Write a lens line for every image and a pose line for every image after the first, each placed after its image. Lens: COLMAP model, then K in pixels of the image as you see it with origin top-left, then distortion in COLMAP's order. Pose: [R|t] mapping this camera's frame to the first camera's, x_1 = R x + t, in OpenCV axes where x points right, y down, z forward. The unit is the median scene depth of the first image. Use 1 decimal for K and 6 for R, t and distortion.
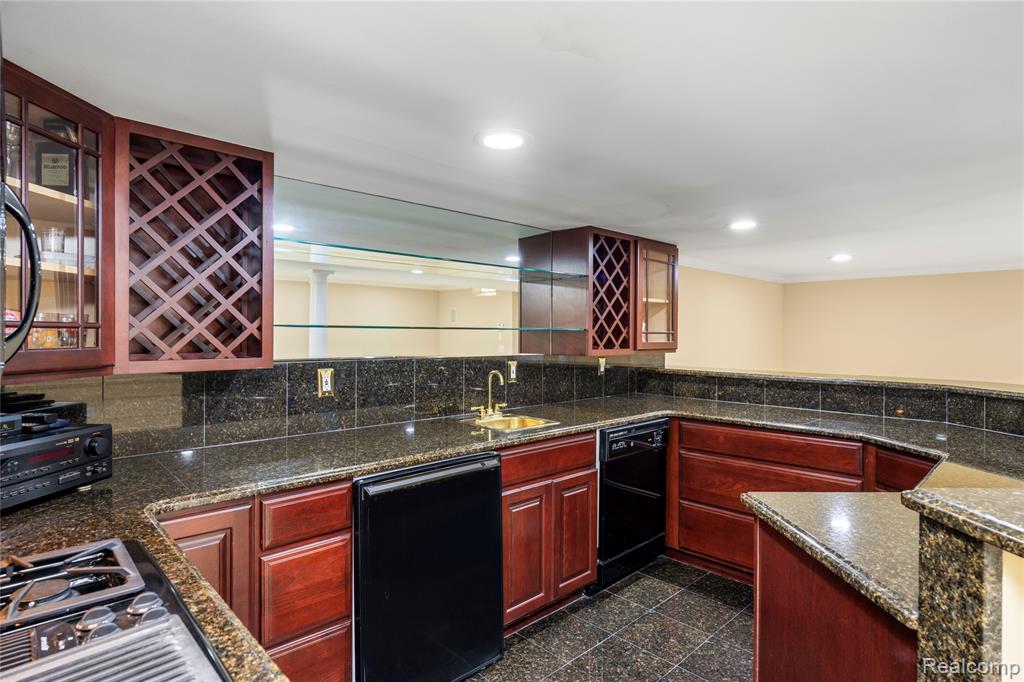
lens RADIAL K [[546.0, 0, 514.0], [0, 546.0, 338.4], [0, 0, 1]] dist [-0.000919, -0.000365]
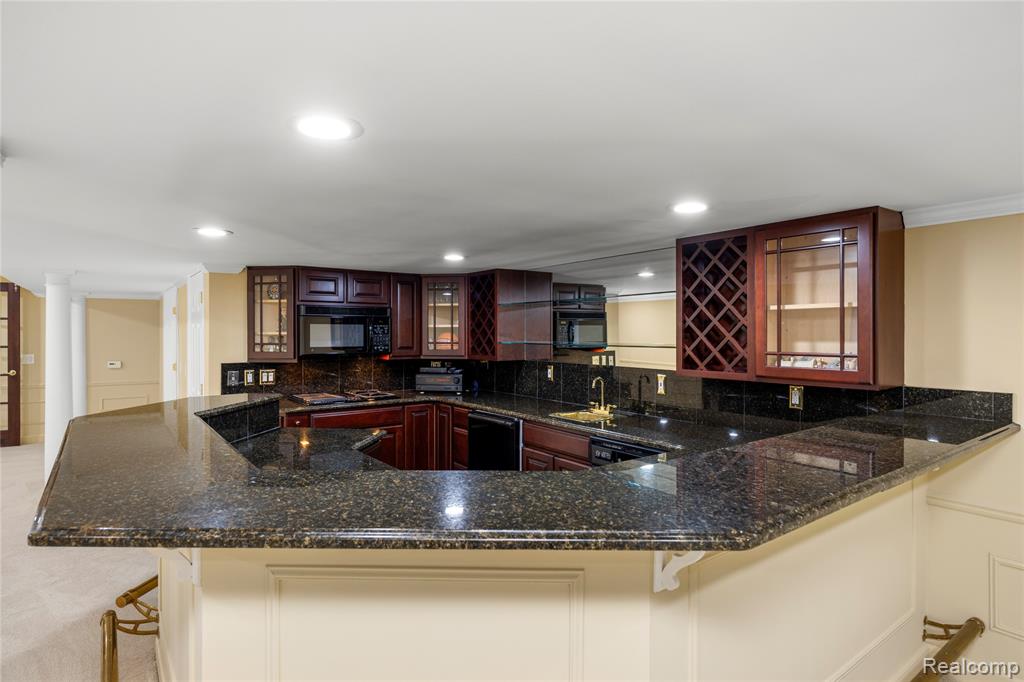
lens RADIAL K [[546.0, 0, 515.1], [0, 546.0, 337.1], [0, 0, 1]] dist [-0.000919, -0.000365]
pose [[-0.115558, 0.009201, -0.993258, 1.298945], [-0.003943, 0.999945, 0.009722, -0.049174], [0.993293, 0.005039, -0.115516, 0.961864]]
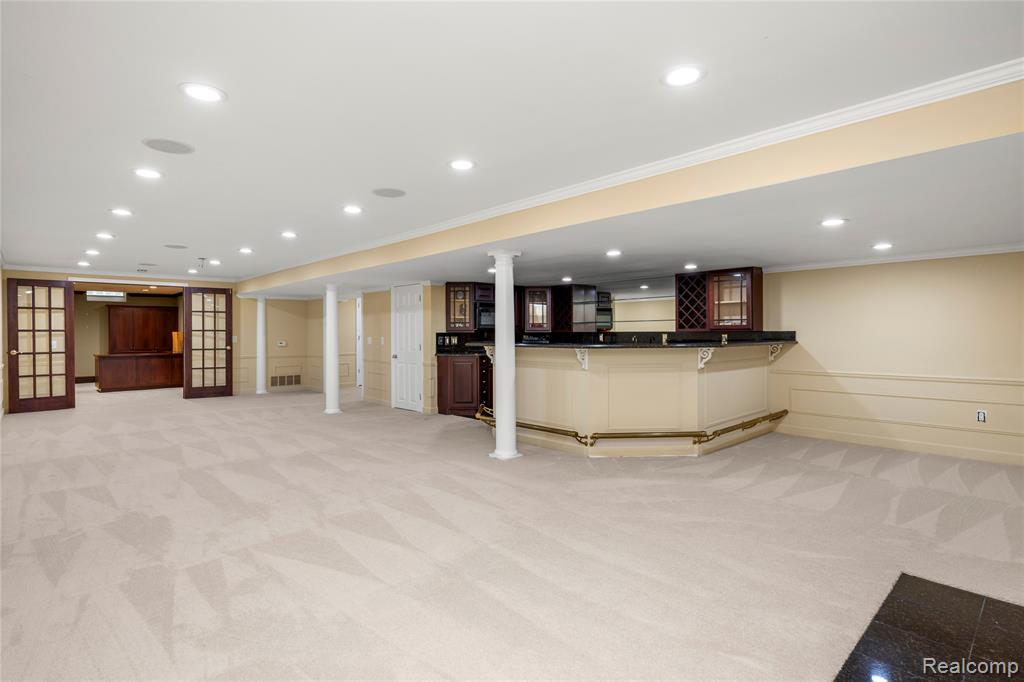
lens RADIAL K [[507.3, 0, 513.8], [0, 507.3, 335.3], [0, 0, 1]] dist [-0.002561, 0.000127]
pose [[-0.000999, 0.003558, -0.999993, 2.597726], [-0.000093, 0.999994, 0.003559, 0.046722], [0.999999, 0.000096, -0.000999, 0.384138]]
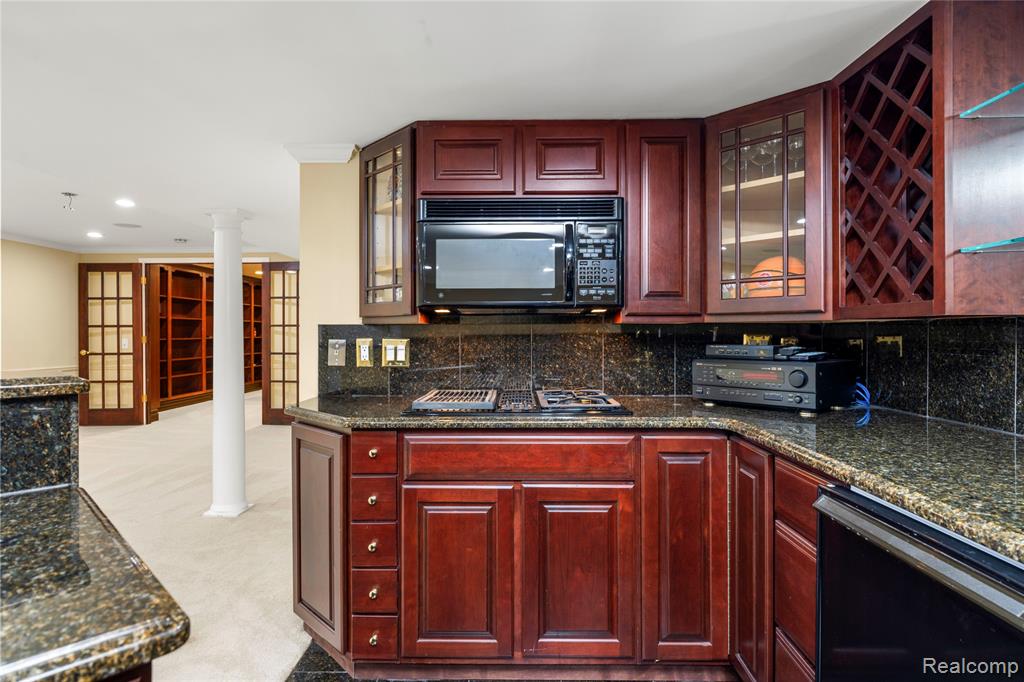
lens RADIAL K [[550.6, 0, 514.1], [0, 550.6, 333.6], [0, 0, 1]] dist [0.005860, 0.000107]
pose [[-0.701251, 0.002125, -0.712911, 0.269835], [-0.000702, 0.999993, 0.003671, 0.053963], [0.712914, 0.003074, -0.701244, 0.787396]]
